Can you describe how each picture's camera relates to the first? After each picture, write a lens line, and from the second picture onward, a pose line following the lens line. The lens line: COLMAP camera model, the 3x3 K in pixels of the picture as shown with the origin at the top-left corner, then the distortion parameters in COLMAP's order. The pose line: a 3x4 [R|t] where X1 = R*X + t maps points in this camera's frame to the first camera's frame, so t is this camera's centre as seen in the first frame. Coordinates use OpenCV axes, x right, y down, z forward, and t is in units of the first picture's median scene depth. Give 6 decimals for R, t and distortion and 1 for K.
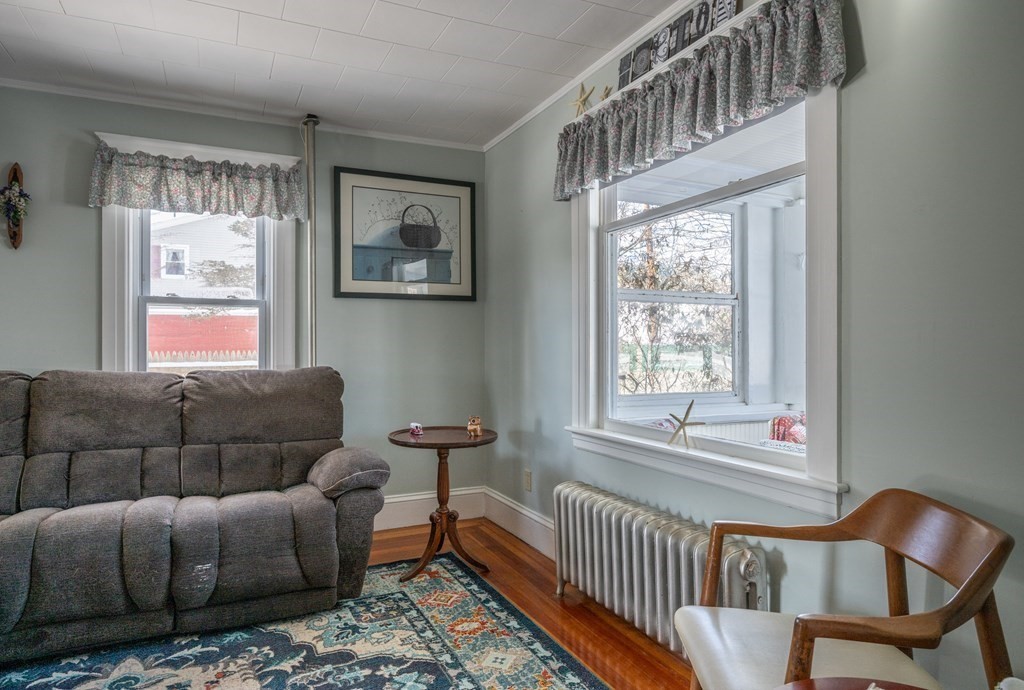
lens RADIAL K [[617.2, 0, 512.1], [0, 617.2, 344.4], [0, 0, 1]] dist [-0.007684, 0.002521]
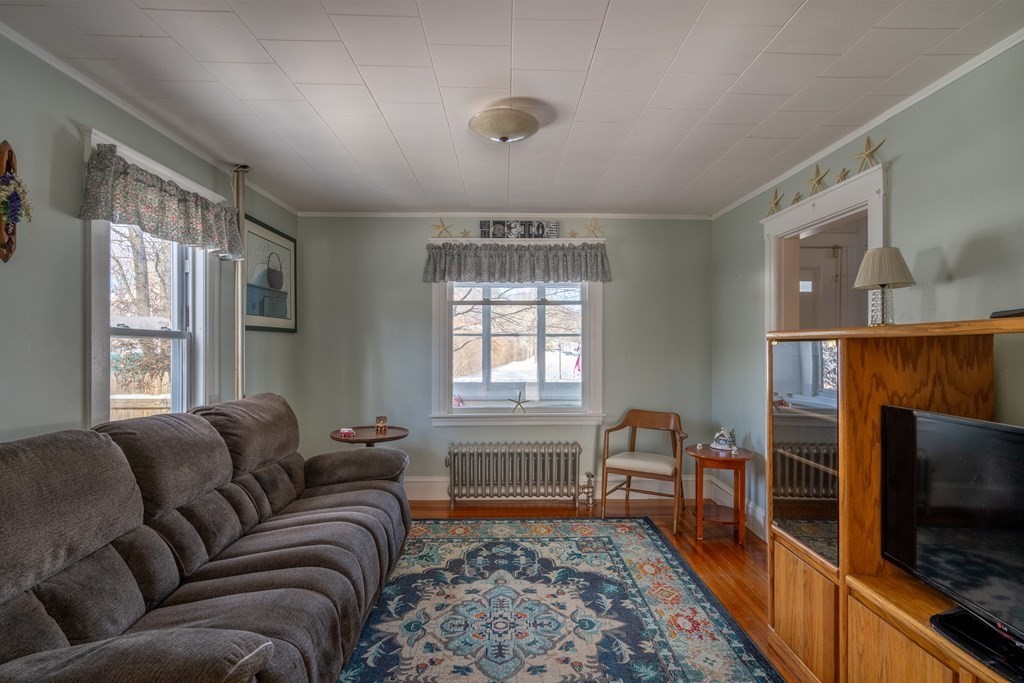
lens RADIAL K [[494.9, 0, 516.4], [0, 494.9, 345.4], [0, 0, 1]] dist [0.003007, -0.000020]
pose [[0.410116, 0.002693, 0.912029, -1.070850], [-0.003298, 0.999993, -0.001470, -0.059419], [-0.912028, -0.002405, 0.410122, 0.223754]]
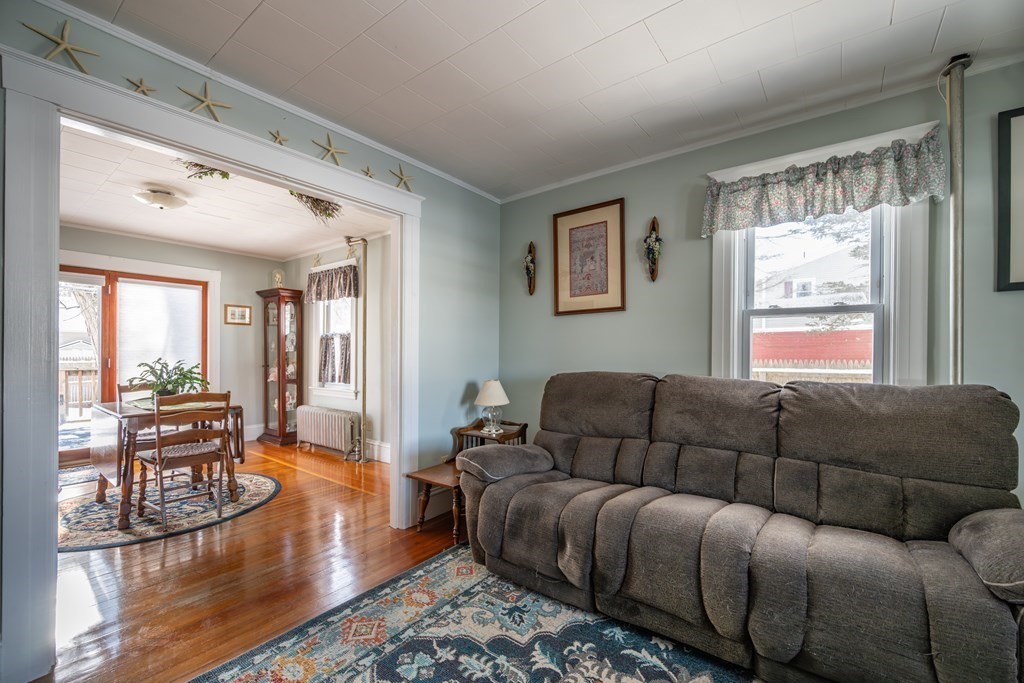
lens RADIAL K [[428.2, 0, 517.4], [0, 428.2, 355.1], [0, 0, 1]] dist [-0.001695, 0.000668]
pose [[0.459281, 0.008060, -0.888255, -0.116313], [-0.004565, 0.999967, 0.006713, -0.000645], [0.888279, 0.000971, 0.459303, 0.306793]]
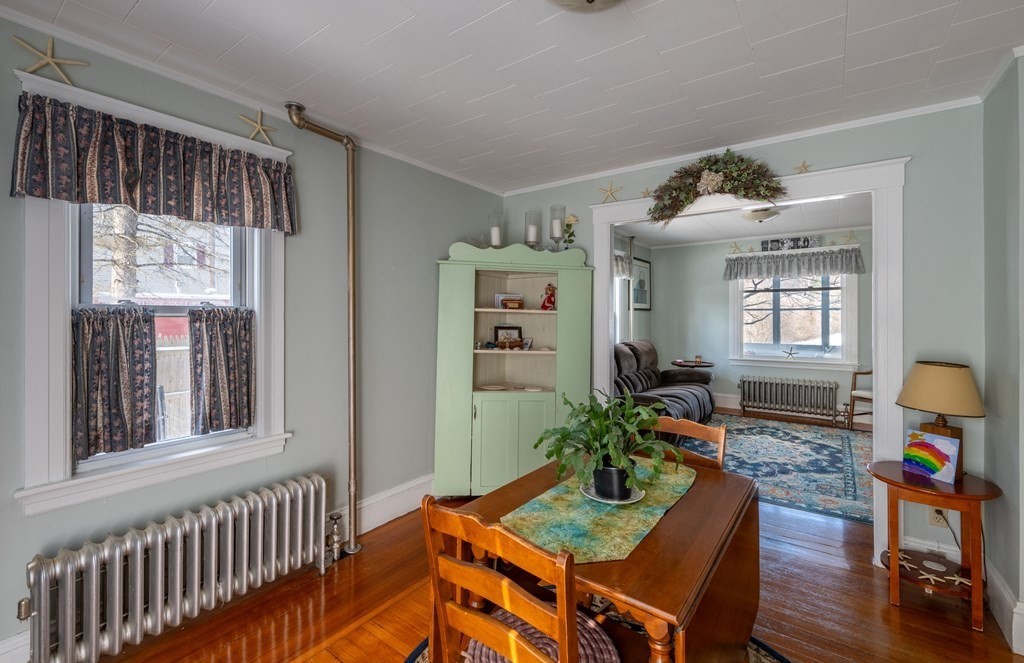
lens RADIAL K [[443.5, 0, 505.1], [0, 443.5, 314.7], [0, 0, 1]] dist [0.000931, 0.000627]
pose [[0.884290, 0.004869, 0.466914, -1.836419], [-0.003352, 0.999986, -0.004080, -0.060540], [-0.466927, 0.002042, 0.884294, -0.364082]]
